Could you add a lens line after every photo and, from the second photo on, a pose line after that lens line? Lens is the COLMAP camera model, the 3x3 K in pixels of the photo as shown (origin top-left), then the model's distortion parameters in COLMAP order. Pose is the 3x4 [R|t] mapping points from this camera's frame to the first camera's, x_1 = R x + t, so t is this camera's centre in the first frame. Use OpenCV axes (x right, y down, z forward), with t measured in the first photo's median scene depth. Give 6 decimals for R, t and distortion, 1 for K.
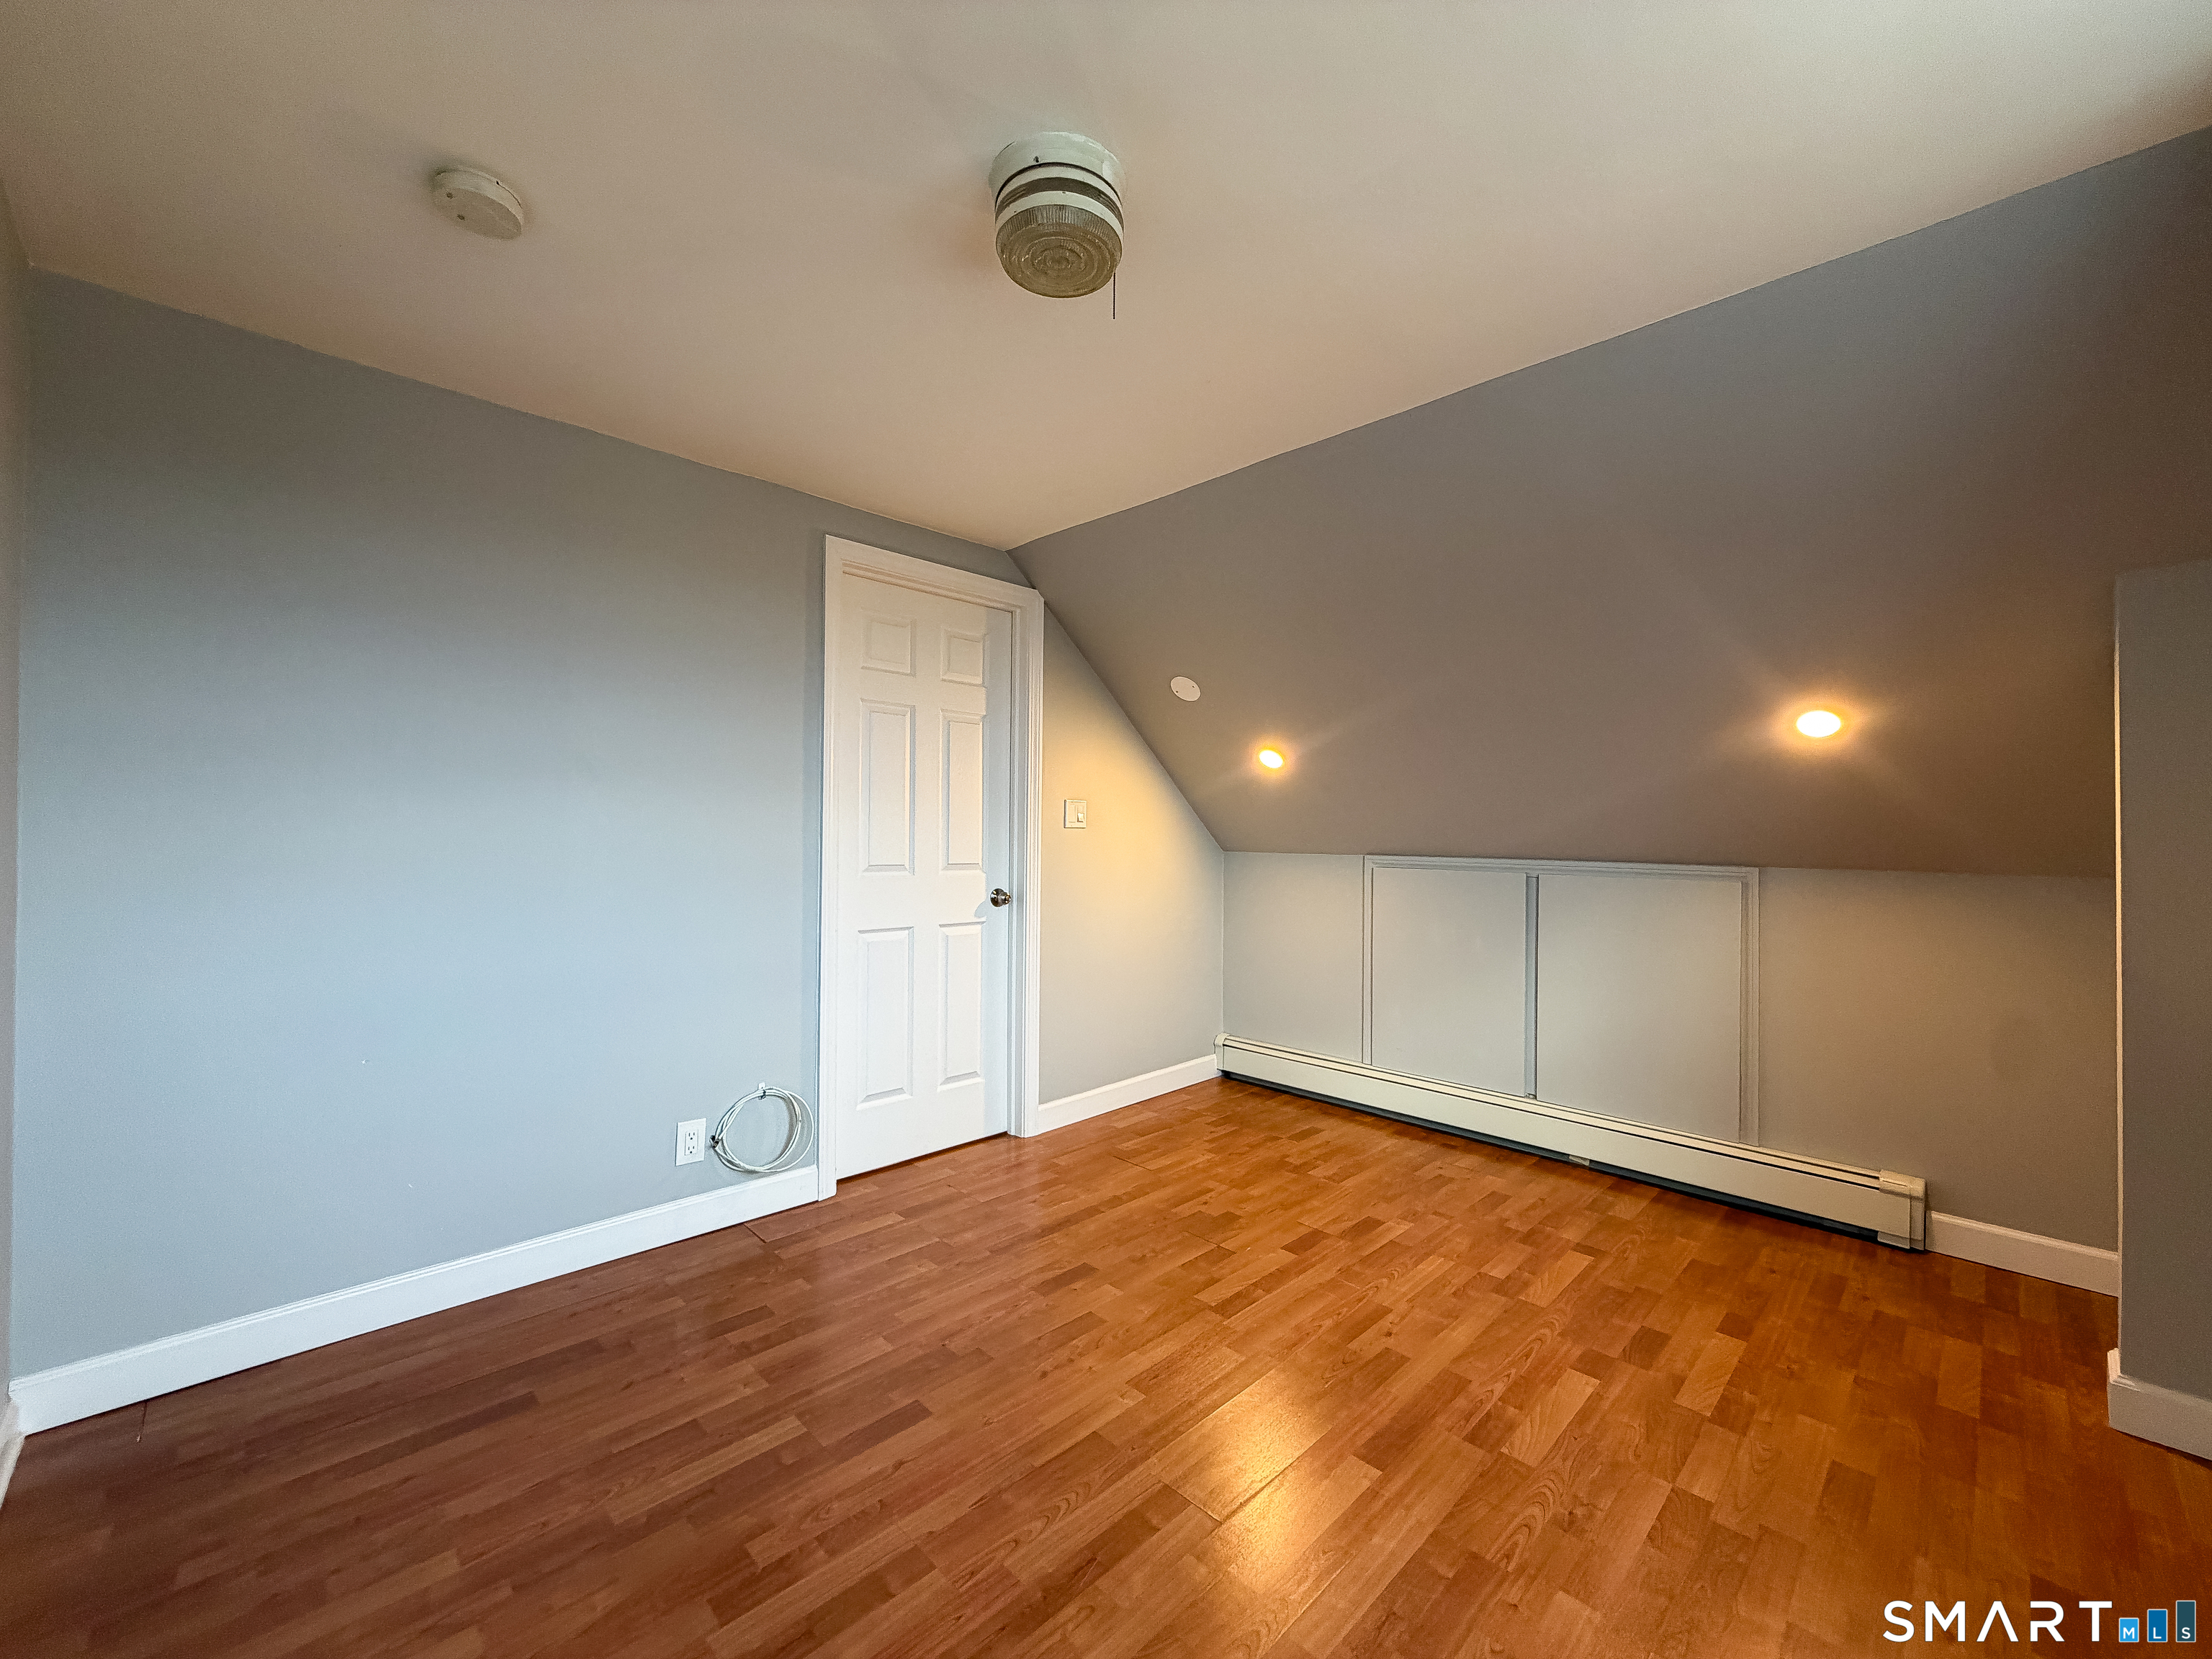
lens RADIAL K [[880.6, 0, 1103.9], [0, 880.6, 833.5], [0, 0, 1]] dist [-0.000290, 0.000659]
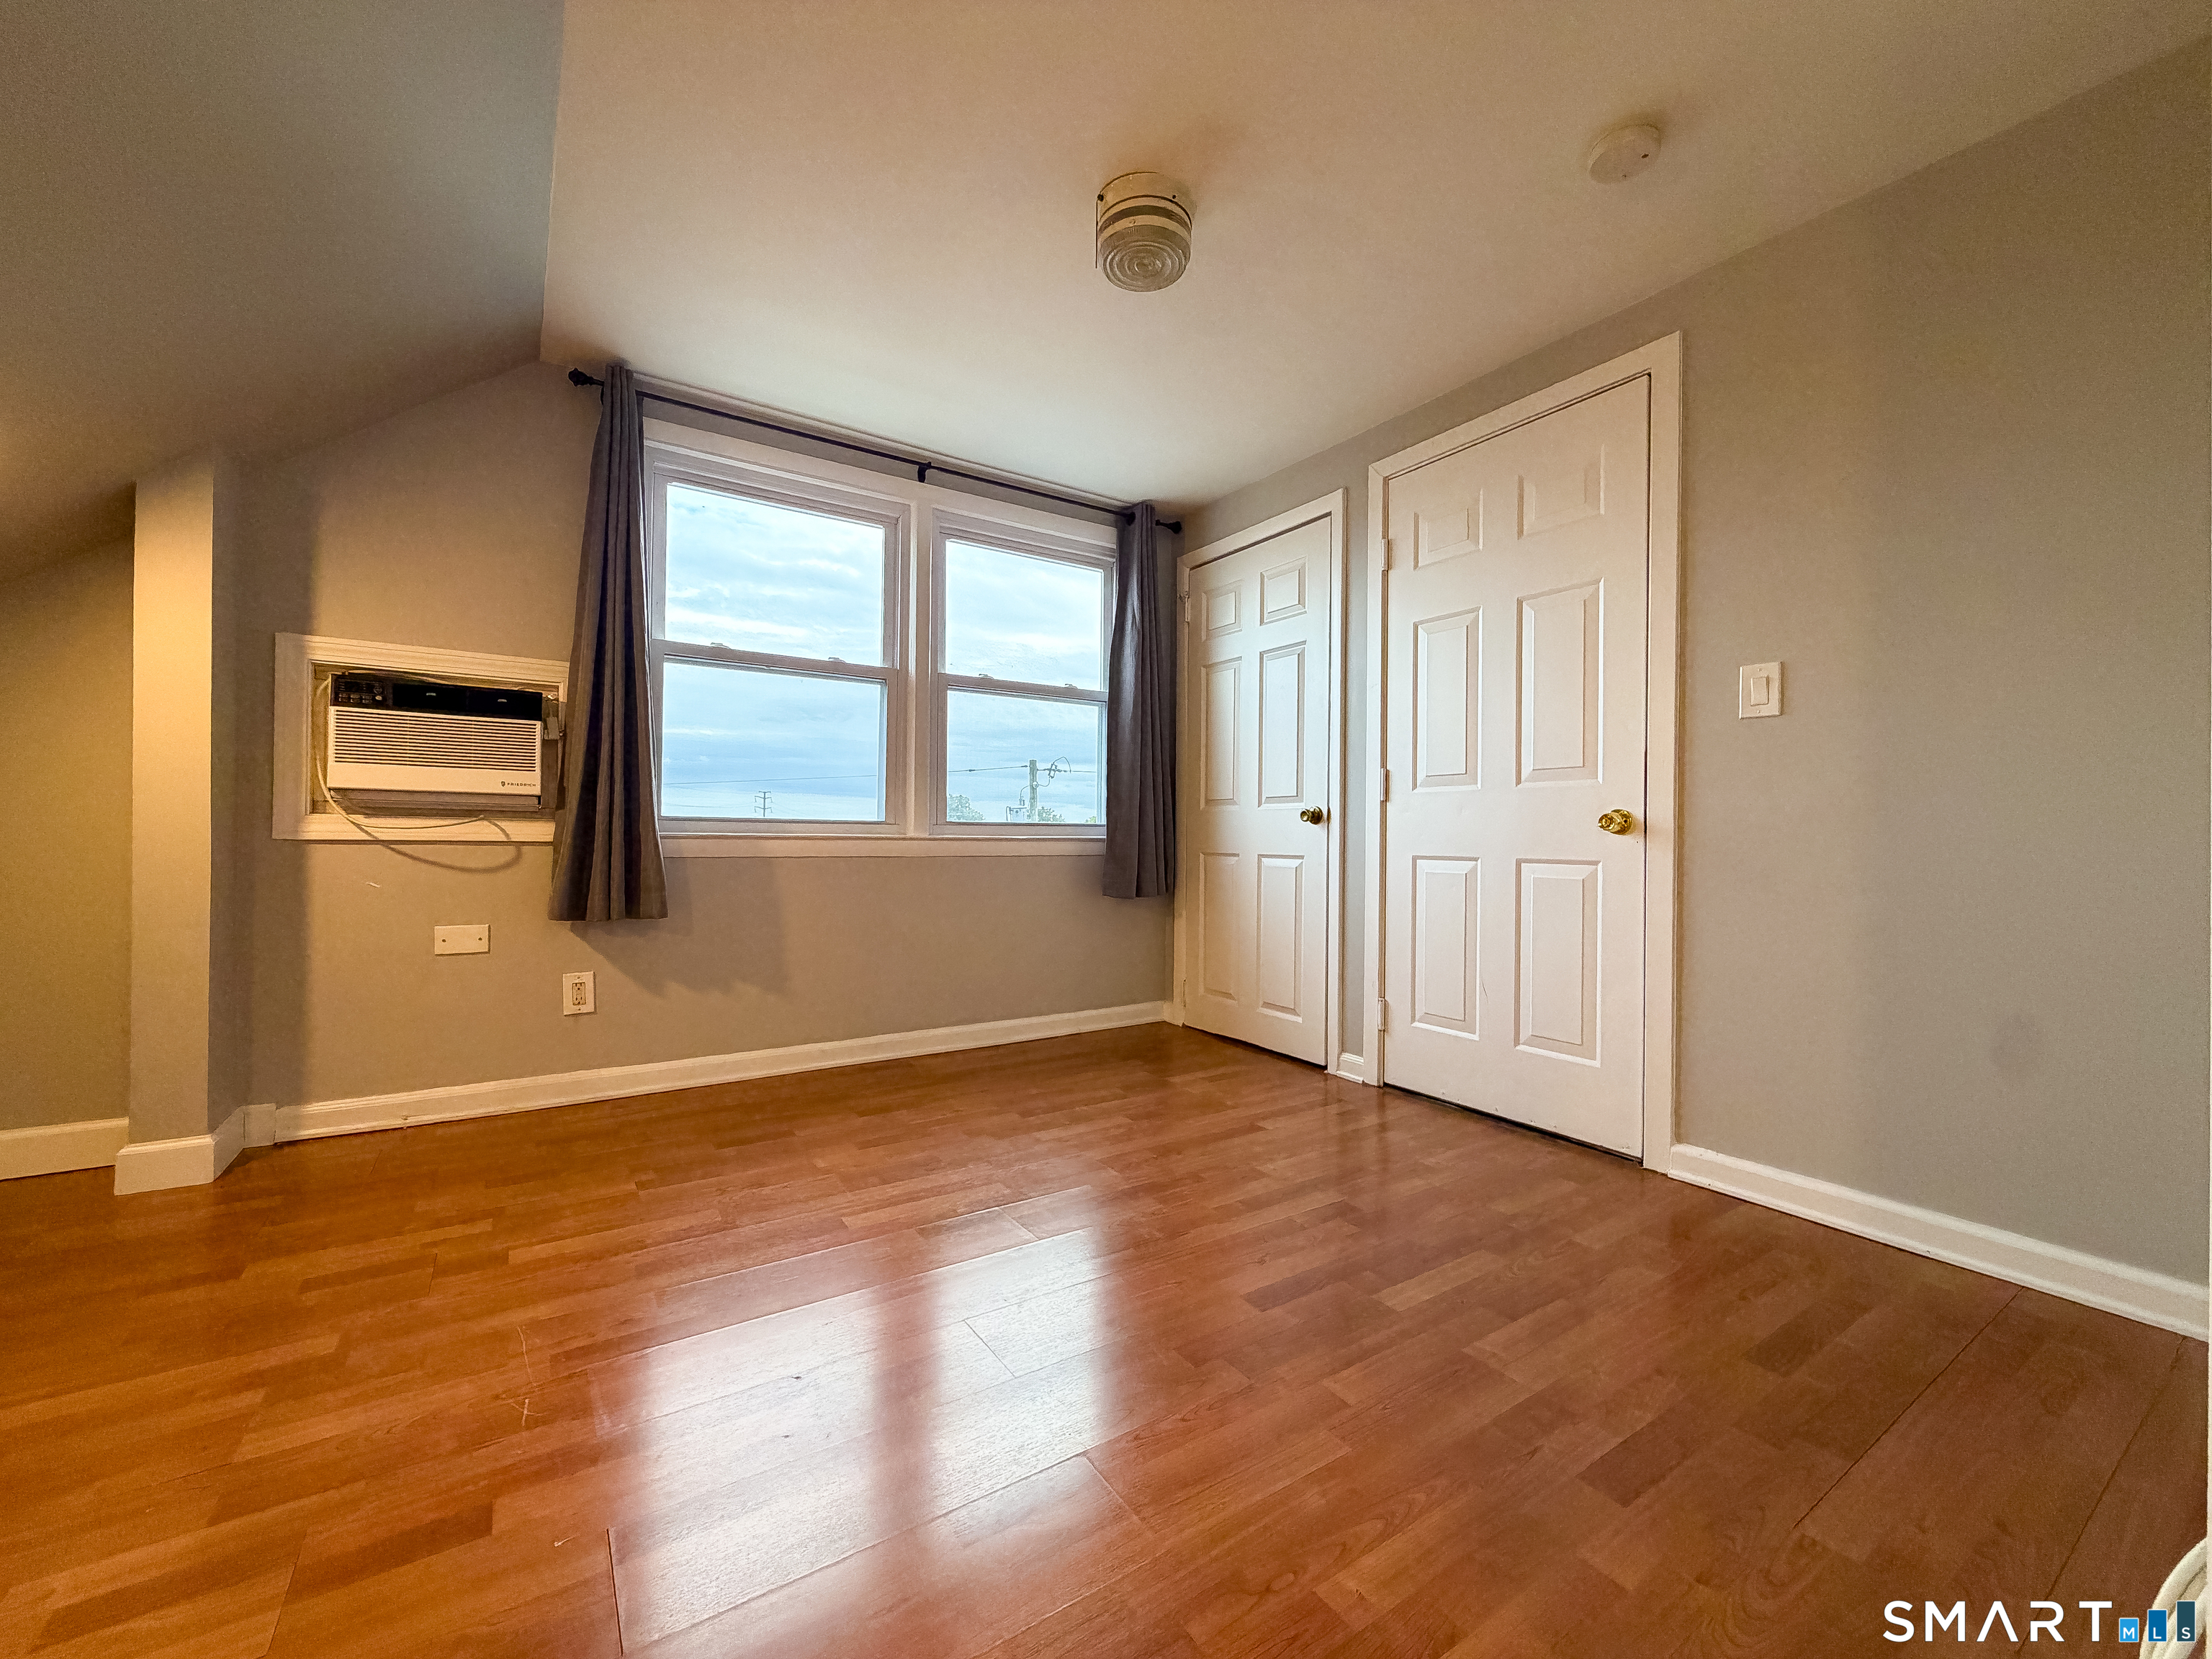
lens RADIAL K [[880.6, 0, 1109.6], [0, 880.6, 821.6], [0, 0, 1]] dist [-0.000290, 0.000659]
pose [[-0.979990, -0.019970, 0.198042, -0.205889], [-0.021684, 0.999744, -0.006490, 0.160754], [-0.197861, -0.010655, -0.980172, 1.686599]]
